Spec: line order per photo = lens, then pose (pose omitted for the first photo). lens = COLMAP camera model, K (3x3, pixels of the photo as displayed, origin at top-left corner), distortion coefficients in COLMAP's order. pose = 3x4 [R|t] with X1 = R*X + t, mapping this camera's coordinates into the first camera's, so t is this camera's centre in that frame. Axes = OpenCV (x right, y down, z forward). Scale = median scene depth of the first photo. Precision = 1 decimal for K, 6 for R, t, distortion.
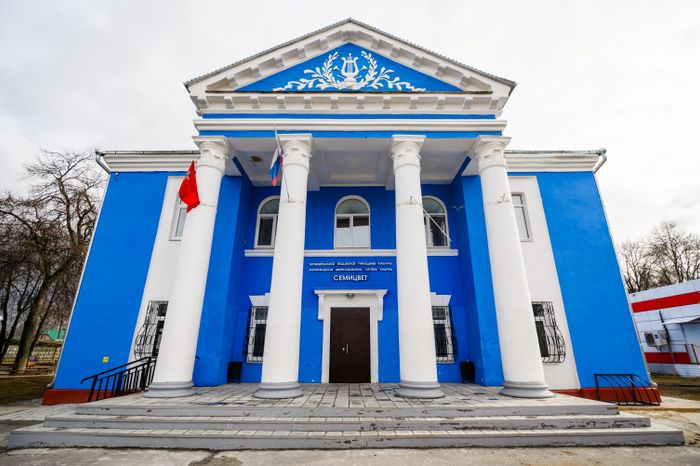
lens RADIAL K [[330.6, 0, 353.5], [0, 330.6, 231.6], [0, 0, 1]] dist [-0.016731, -0.000391]
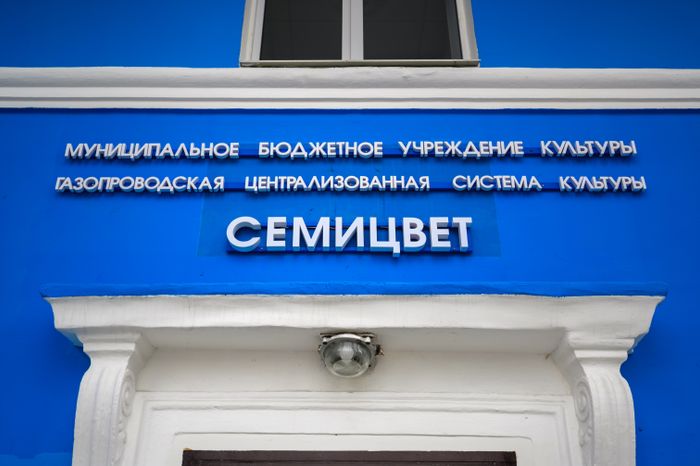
lens RADIAL K [[677.4, 0, 350.0], [0, 677.4, 233.0], [0, 0, 1]] dist [0.000709, 0.000338]
pose [[0.999998, 0.001671, -0.000561, -0.010143], [-0.001746, 0.982673, -0.185341, 0.213823], [0.000241, 0.185341, 0.982674, 0.811213]]
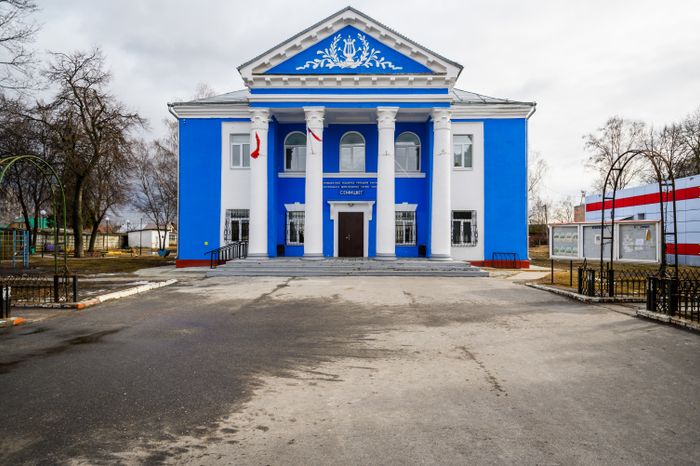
lens RADIAL K [[428.2, 0, 357.3], [0, 428.2, 234.5], [0, 0, 1]] dist [0.001306, 0.000030]
pose [[0.999891, 0.004207, -0.014151, 0.051535], [0.000720, 0.943491, 0.331399, -0.356228], [0.014745, -0.331373, 0.943385, -0.979043]]
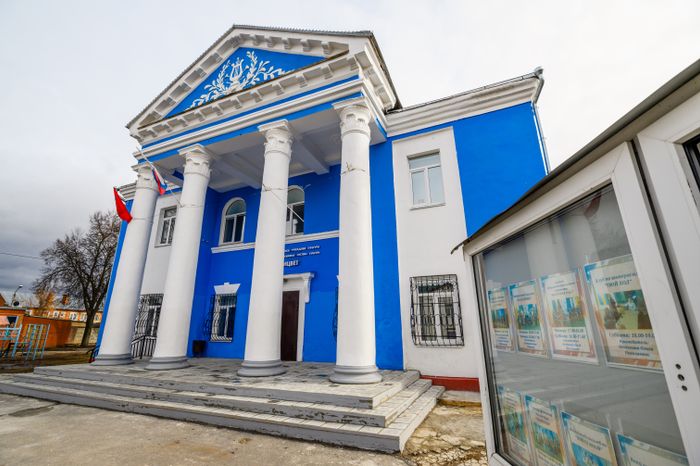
lens RADIAL K [[318.9, 0, 347.3], [0, 318.9, 230.1], [0, 0, 1]] dist [-0.010854, -0.000116]
pose [[0.915234, -0.122153, -0.383959, 0.653648], [0.137975, 0.990339, 0.013822, 0.050048], [0.378561, -0.065628, 0.923247, 0.145556]]
